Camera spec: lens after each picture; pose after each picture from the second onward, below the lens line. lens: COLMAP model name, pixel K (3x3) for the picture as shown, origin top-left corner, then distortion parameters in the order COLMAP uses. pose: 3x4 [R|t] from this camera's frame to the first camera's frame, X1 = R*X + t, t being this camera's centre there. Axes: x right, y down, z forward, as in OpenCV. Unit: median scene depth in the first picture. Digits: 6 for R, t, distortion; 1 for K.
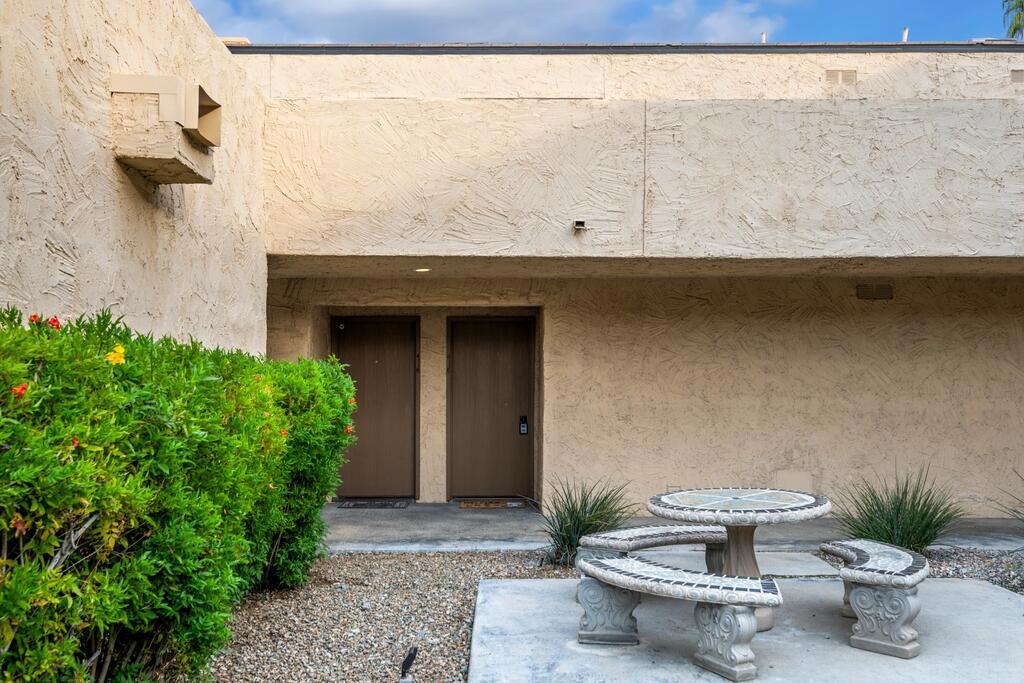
lens RADIAL K [[927.1, 0, 512.2], [0, 927.1, 330.3], [0, 0, 1]] dist [0.007759, 0.007701]
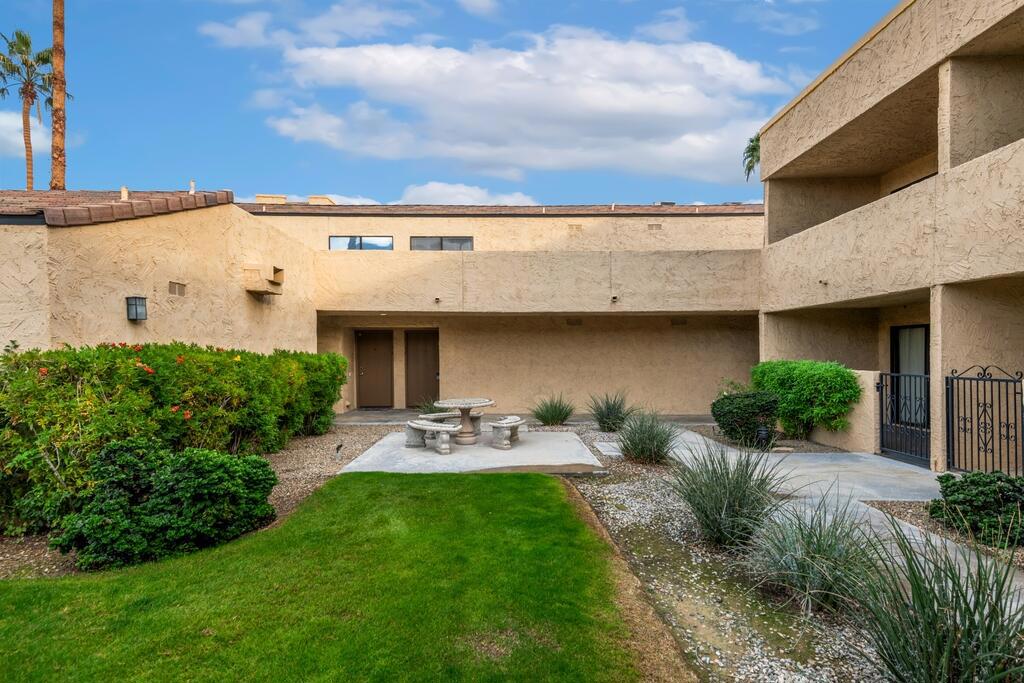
lens RADIAL K [[534.7, 0, 517.6], [0, 534.7, 344.1], [0, 0, 1]] dist [0.053161, -0.000903]
pose [[0.999989, 0.002045, 0.004124, 0.288113], [-0.002213, 0.999151, 0.041139, -0.050457], [-0.004037, -0.041148, 0.999145, -0.500009]]
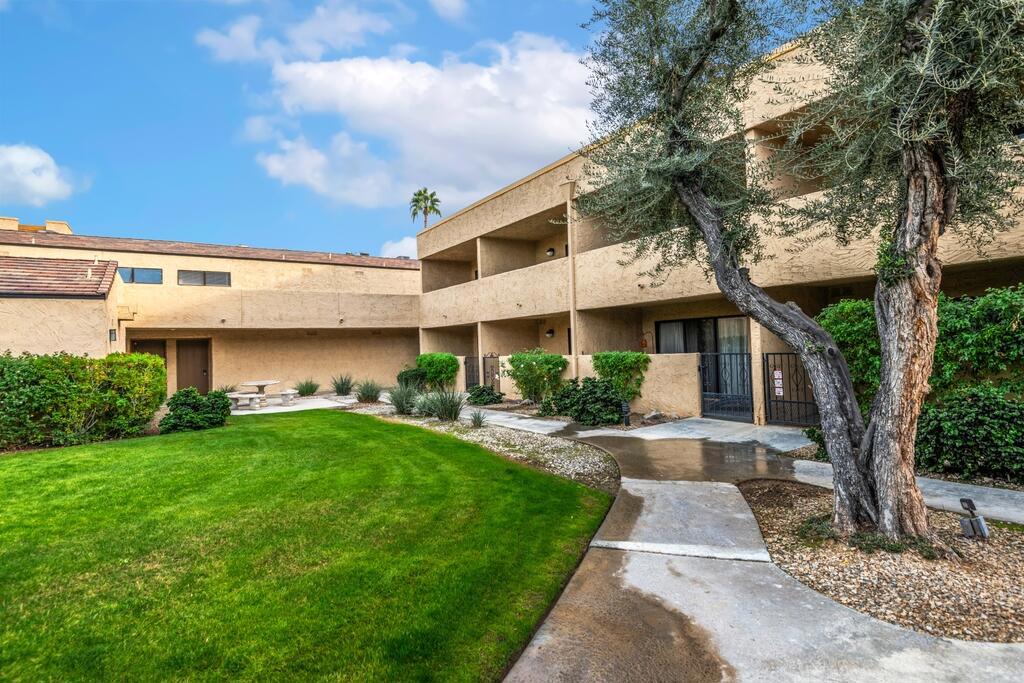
lens RADIAL K [[511.9, 0, 511.6], [0, 511.9, 345.5], [0, 0, 1]] dist [0.000242, -0.000123]
pose [[0.833350, -0.019575, 0.552400, -0.111343], [-0.004923, 0.999070, 0.042831, -0.104854], [-0.552724, -0.038413, 0.832478, -1.493434]]
